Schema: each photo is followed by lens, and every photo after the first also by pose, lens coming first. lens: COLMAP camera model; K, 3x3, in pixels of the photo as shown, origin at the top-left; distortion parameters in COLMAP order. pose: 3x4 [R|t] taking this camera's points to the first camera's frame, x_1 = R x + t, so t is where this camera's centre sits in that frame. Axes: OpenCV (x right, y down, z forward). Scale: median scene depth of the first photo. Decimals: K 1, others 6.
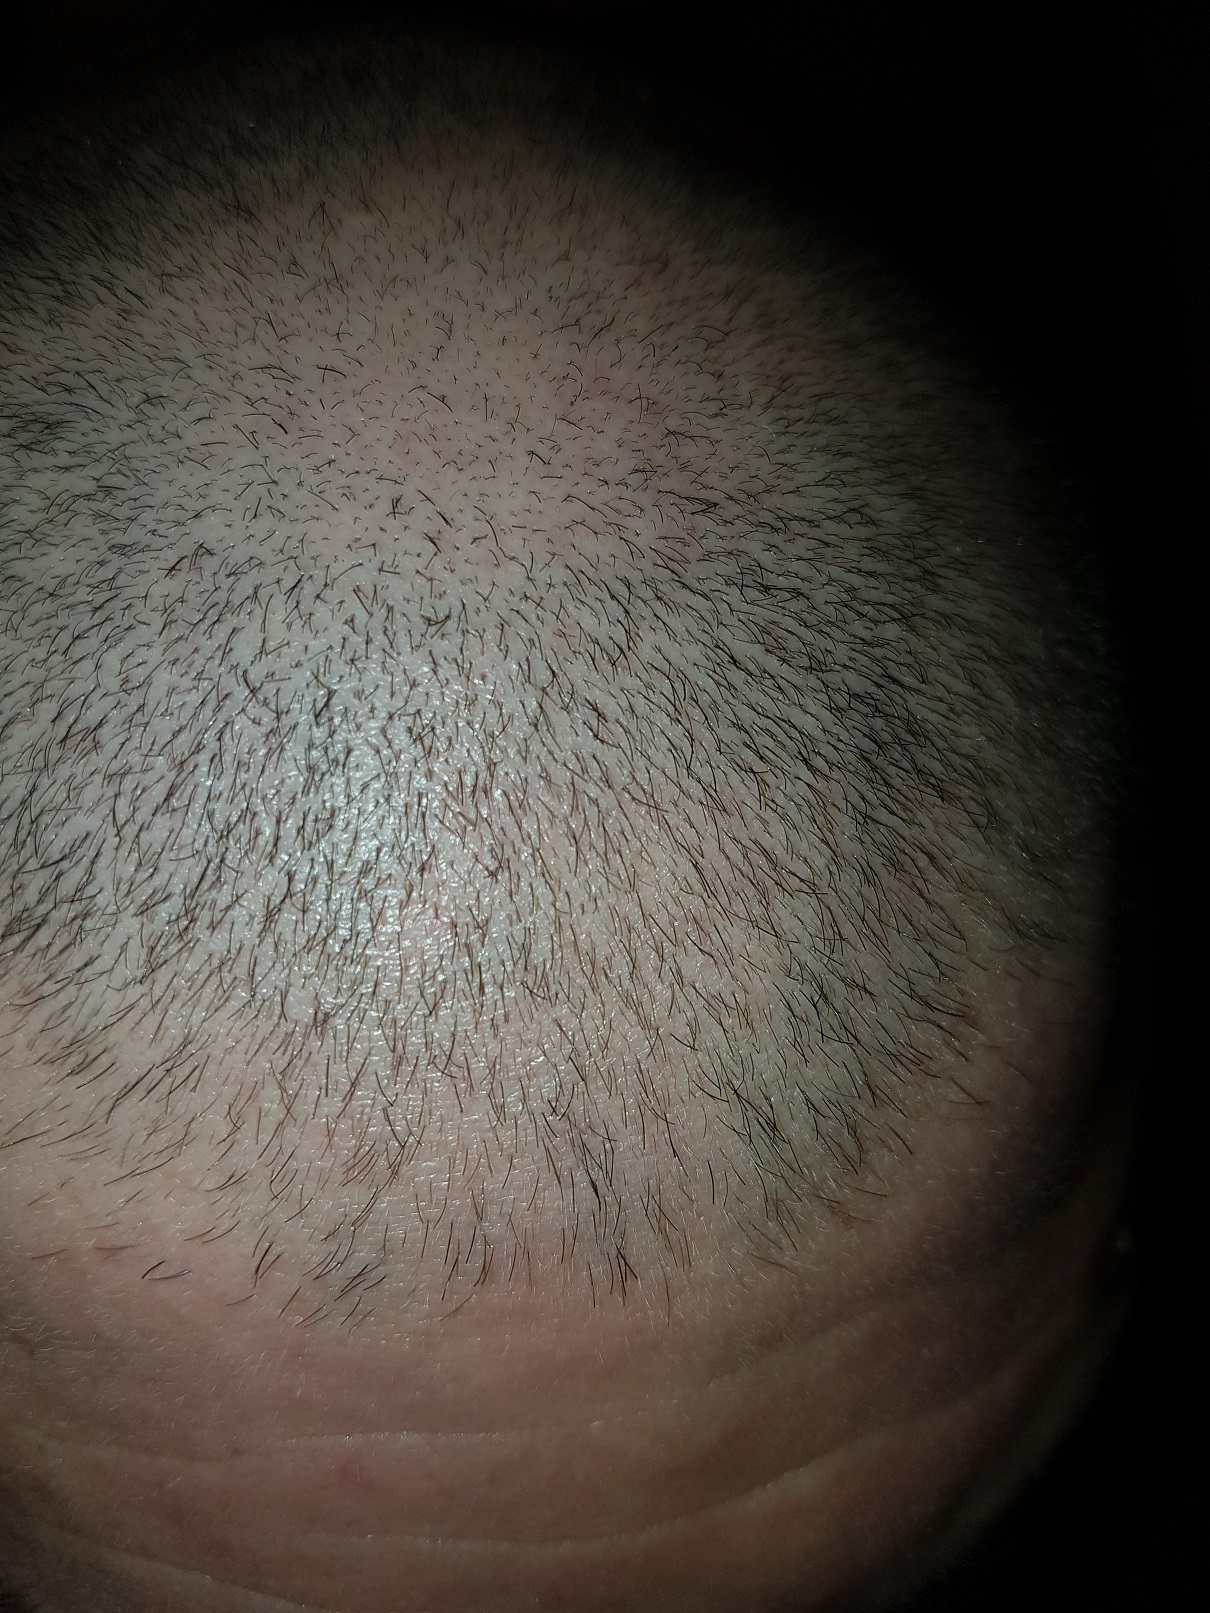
lens RADIAL K [[1222.1, 0, 605.0], [0, 1222.1, 806.5], [0, 0, 1]] dist [0.278563, -0.676322]
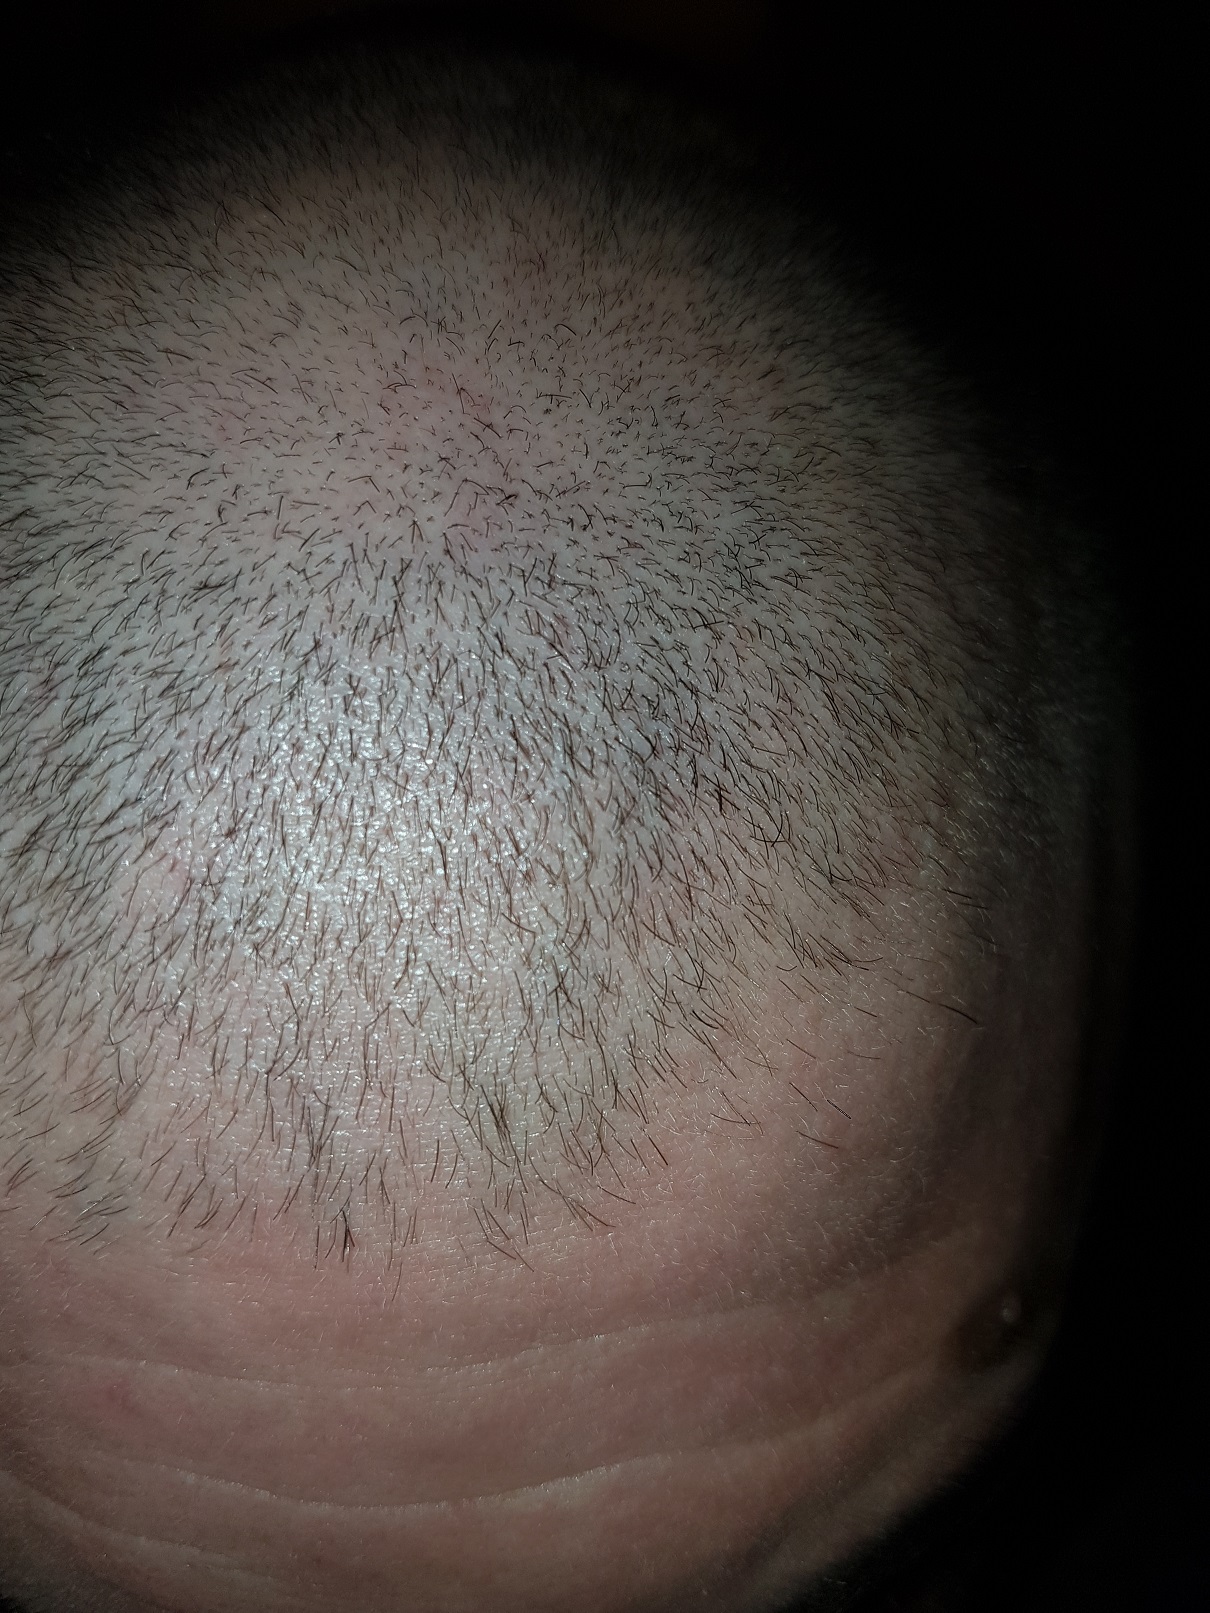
lens RADIAL K [[1222.1, 0, 605.0], [0, 1222.1, 806.5], [0, 0, 1]] dist [0.278563, -0.676322]
pose [[0.984290, 0.089192, -0.152378, 0.339666], [-0.092188, 0.995661, -0.012702, 0.014772], [0.150584, 0.026550, 0.988241, 0.016217]]
